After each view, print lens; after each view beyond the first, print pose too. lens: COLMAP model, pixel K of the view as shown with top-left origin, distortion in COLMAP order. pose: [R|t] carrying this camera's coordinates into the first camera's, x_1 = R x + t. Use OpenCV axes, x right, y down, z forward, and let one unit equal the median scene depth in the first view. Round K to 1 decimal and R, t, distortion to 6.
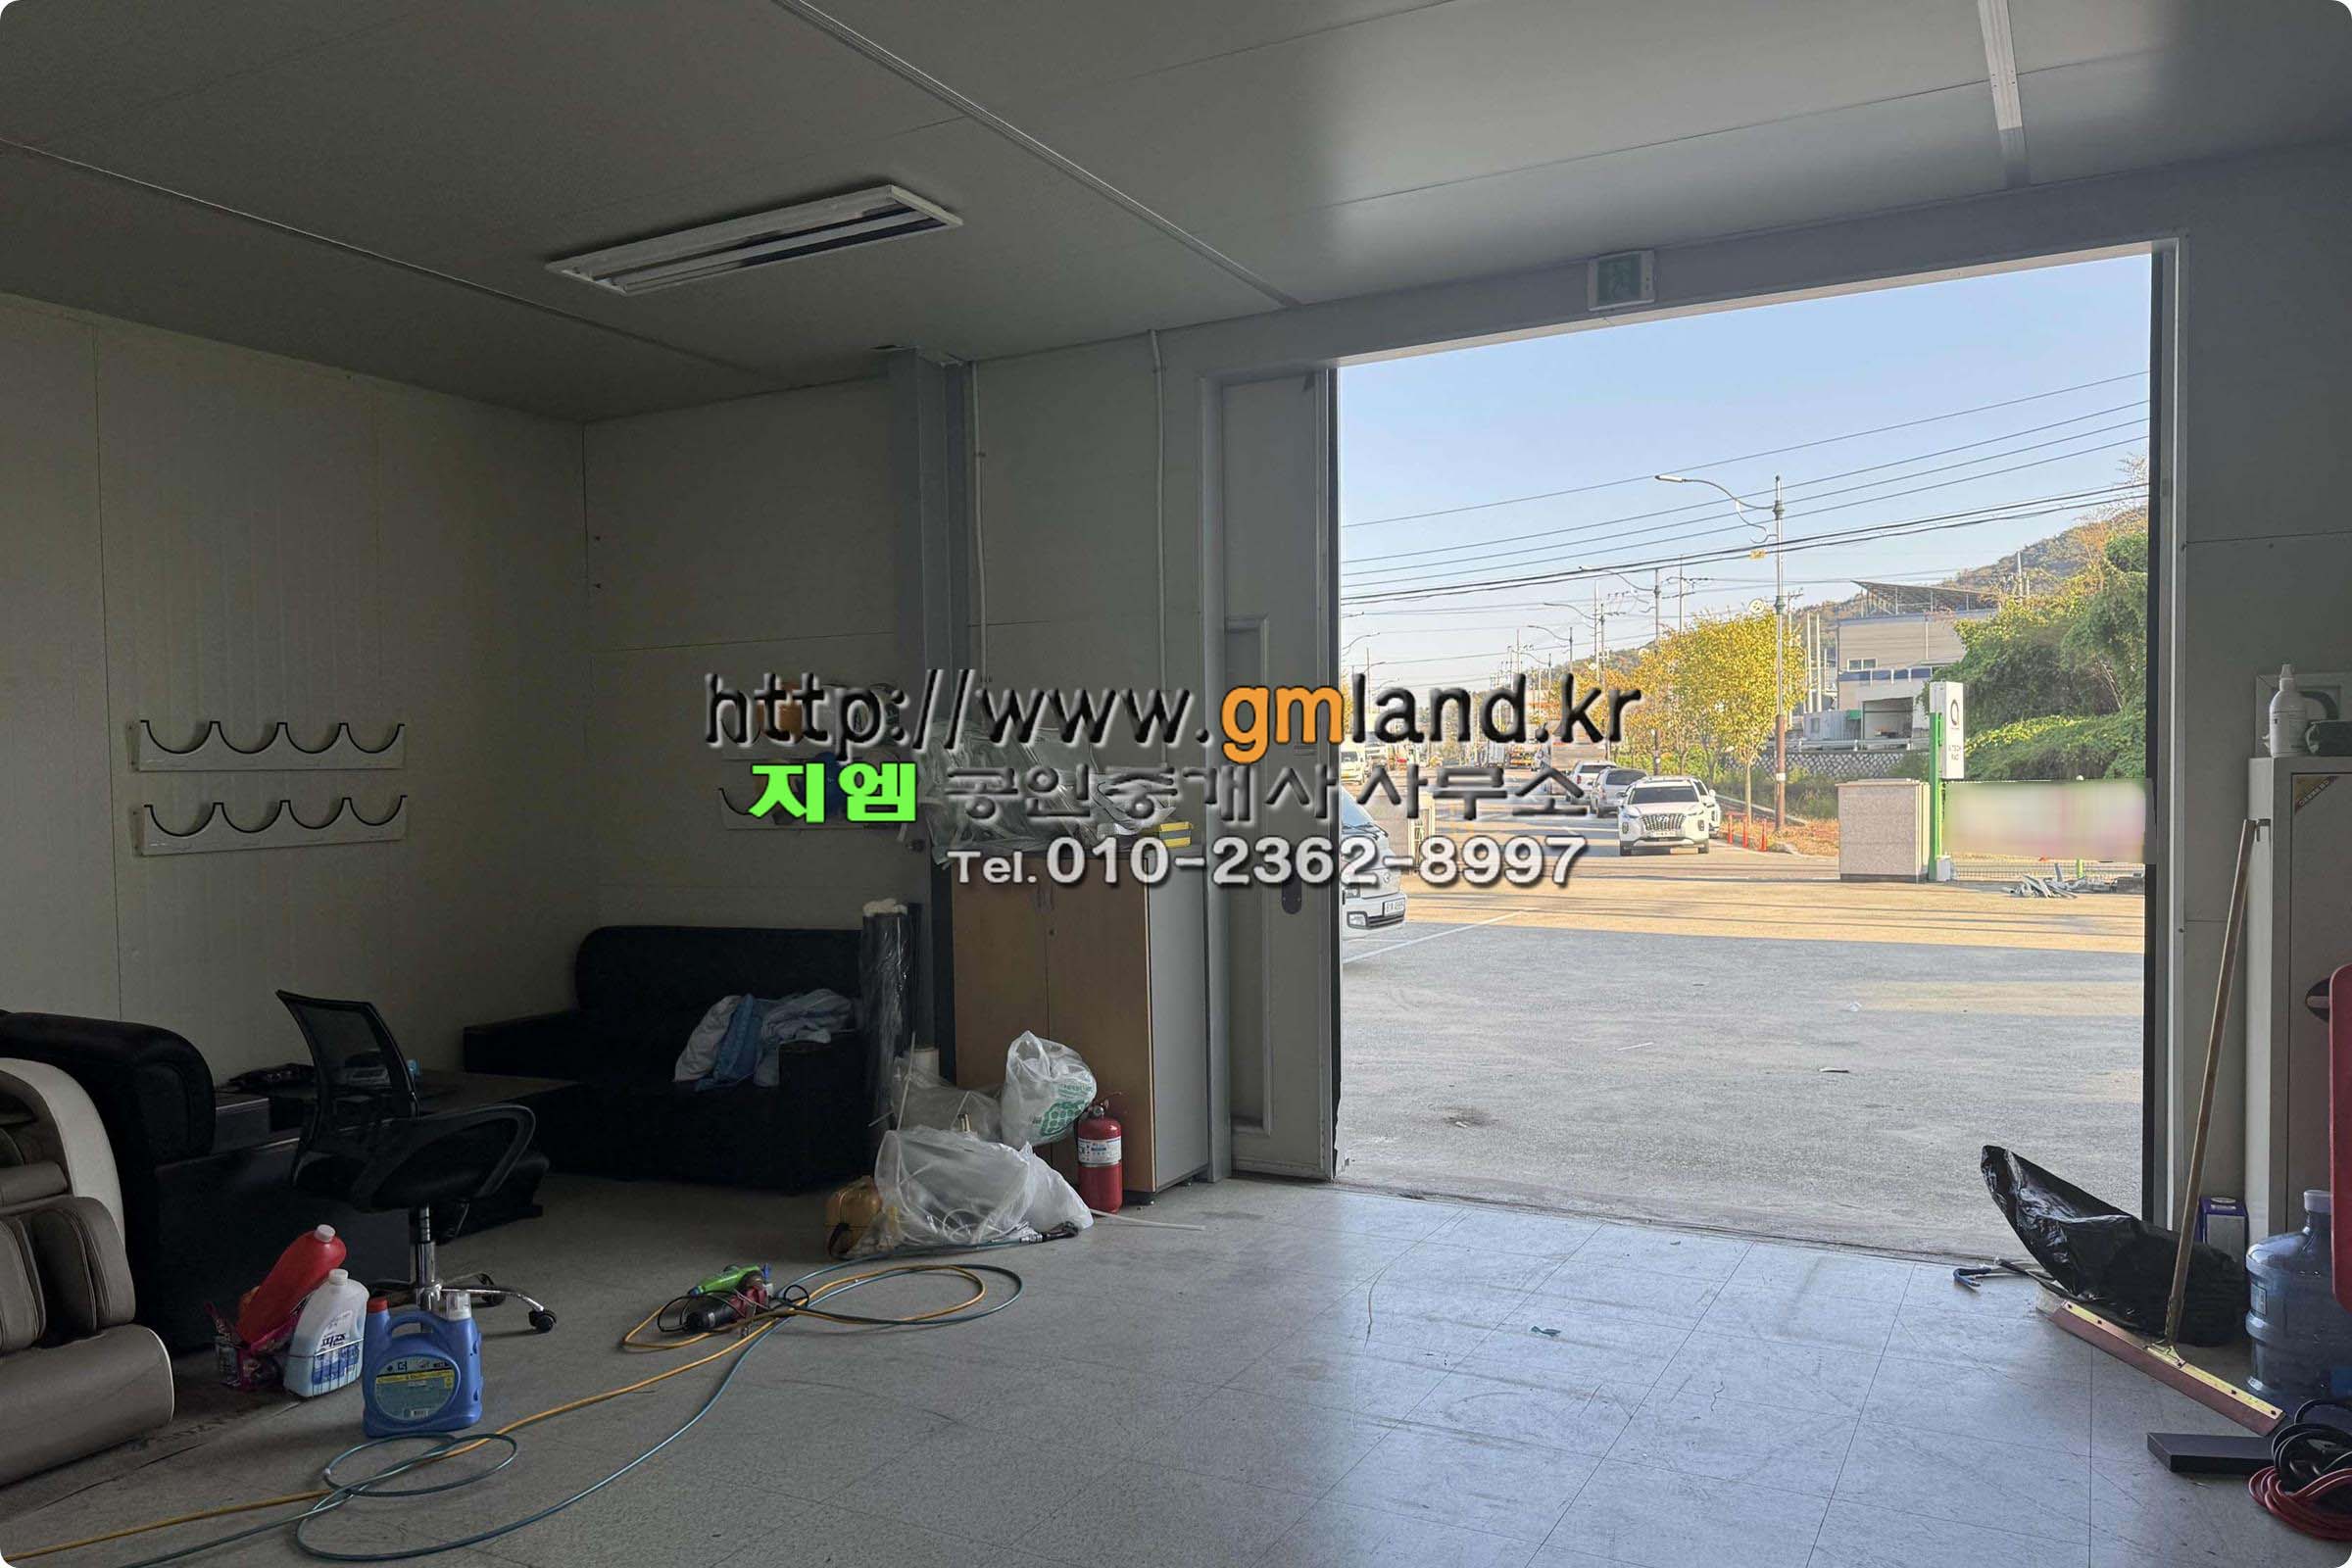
lens RADIAL K [[1652.4, 0, 1180.8], [0, 1652.4, 810.5], [0, 0, 1]] dist [0.050228, -0.085906]
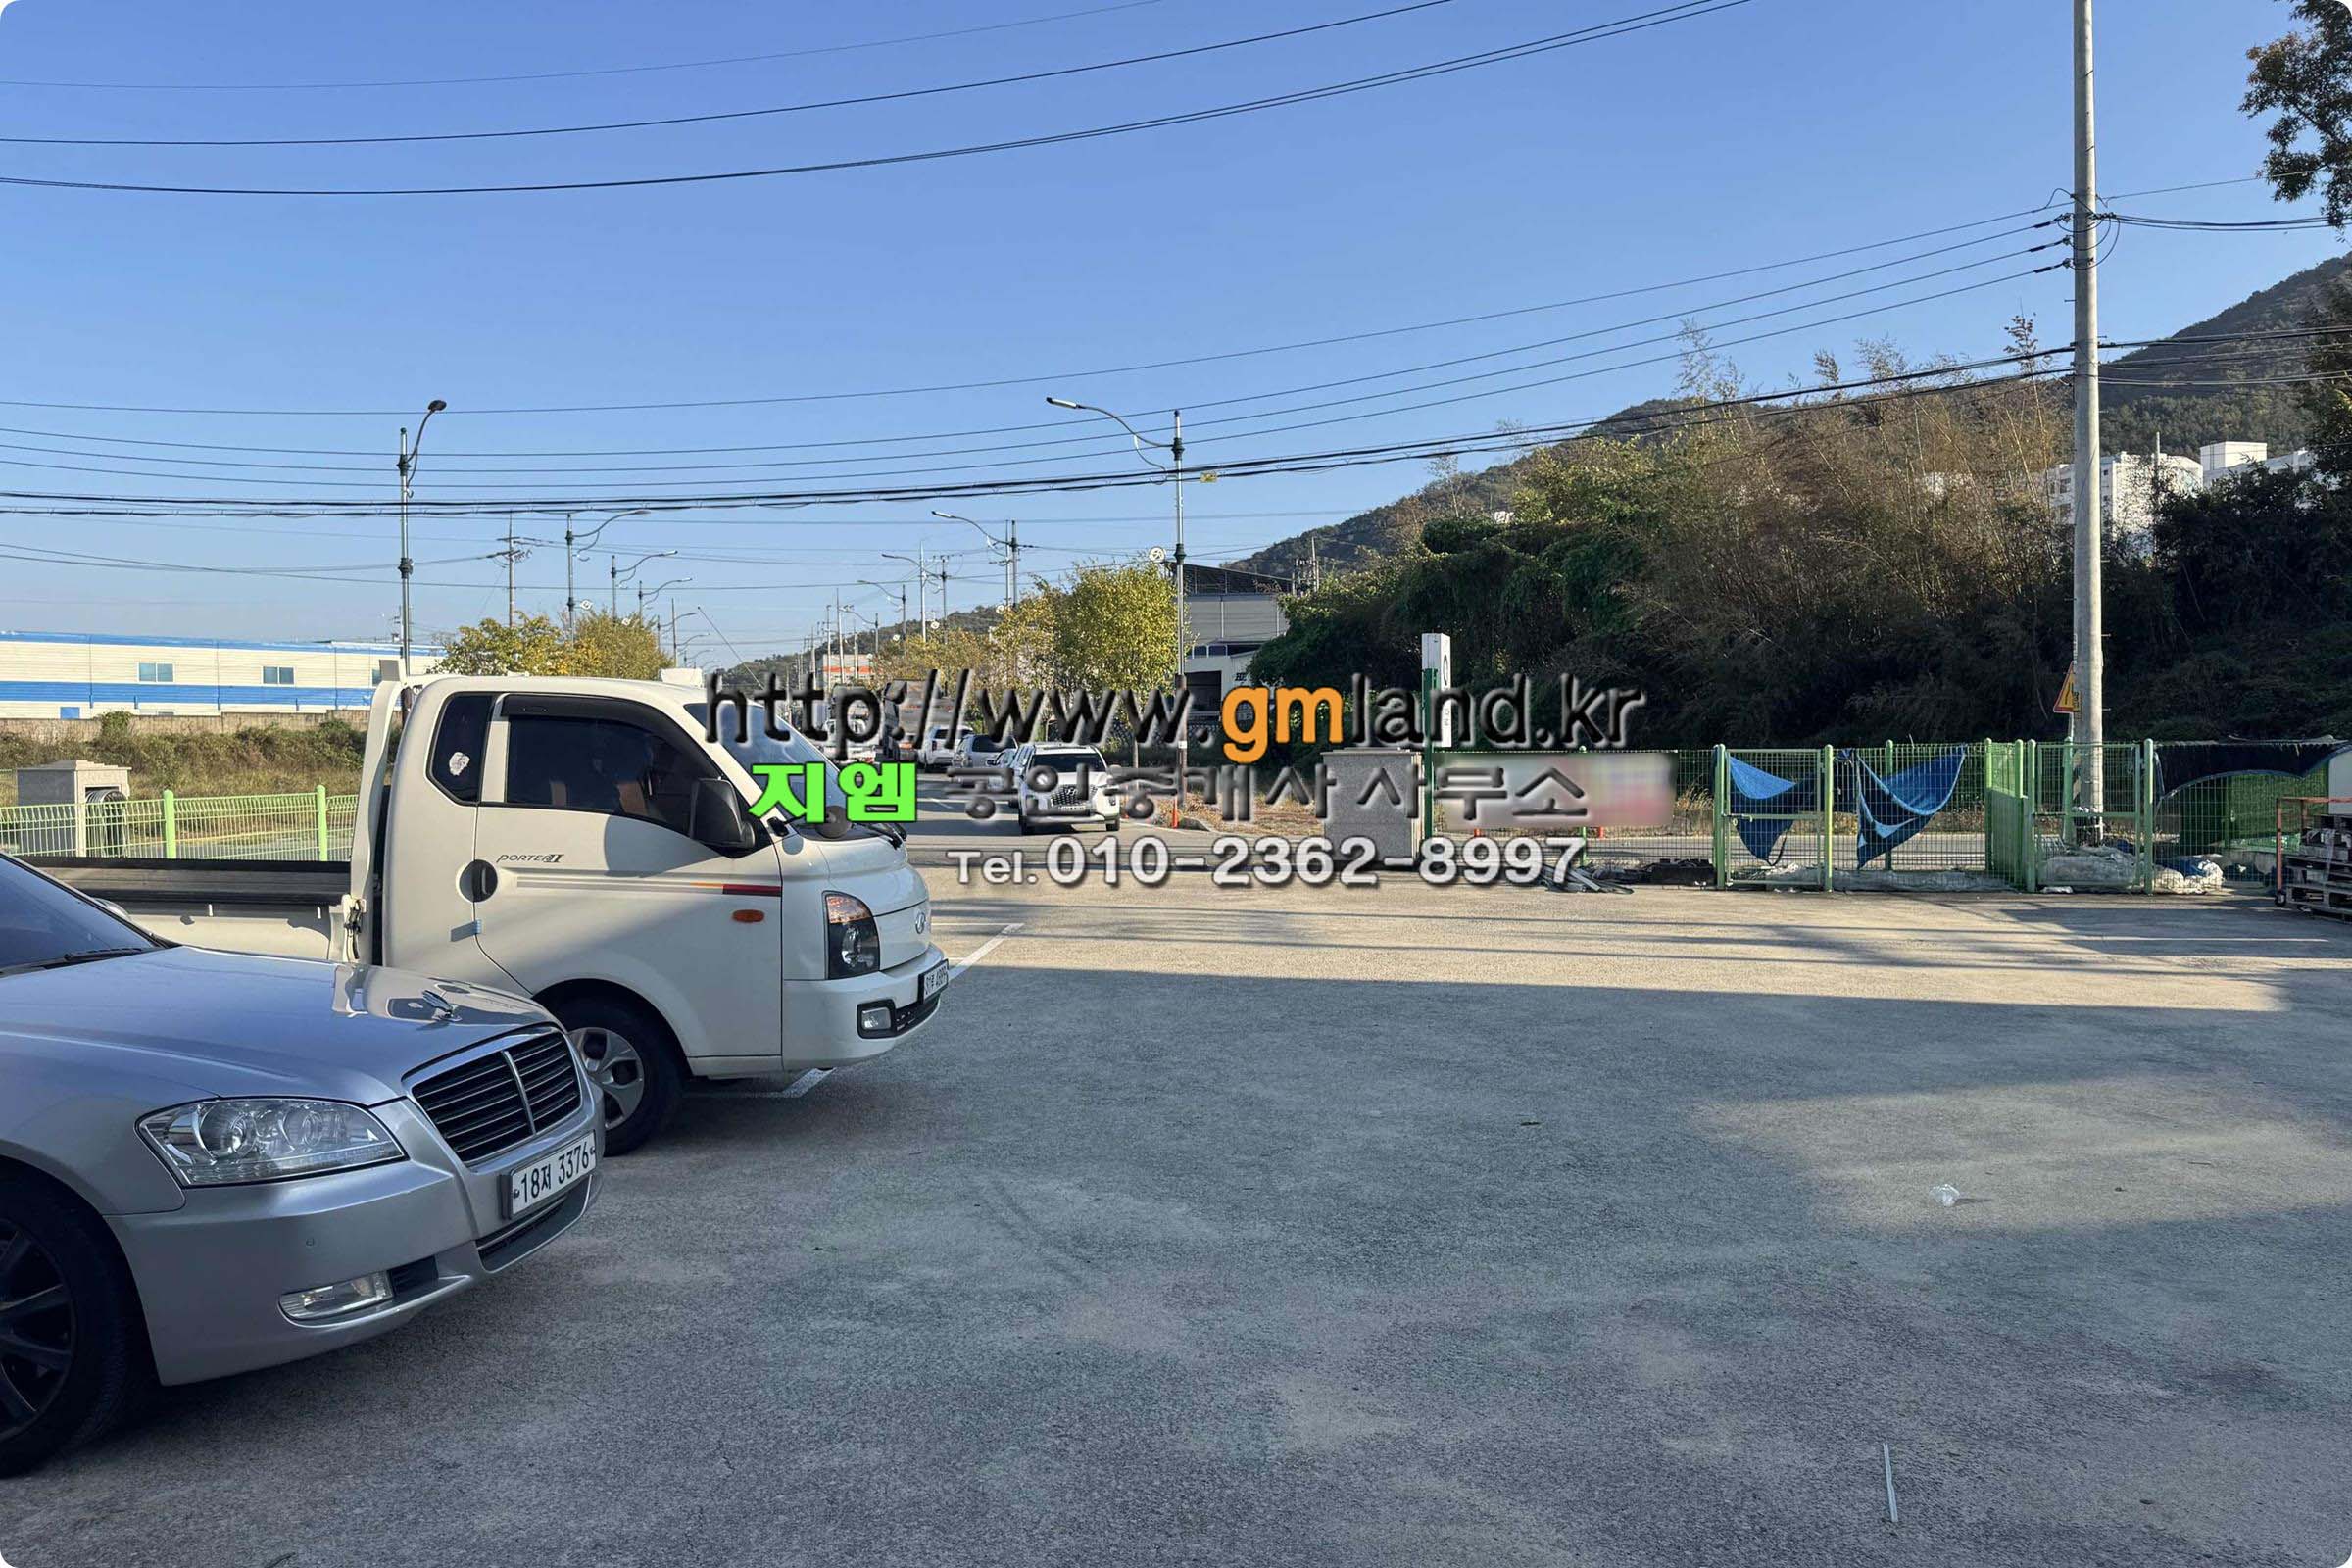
lens RADIAL K [[1652.4, 0, 1180.8], [0, 1652.4, 810.5], [0, 0, 1]] dist [0.050228, -0.085906]
pose [[0.915871, -0.005248, 0.401439, -0.001236], [-0.002488, 0.999821, 0.018747, -0.000903], [-0.401466, -0.018169, 0.915694, 0.155929]]
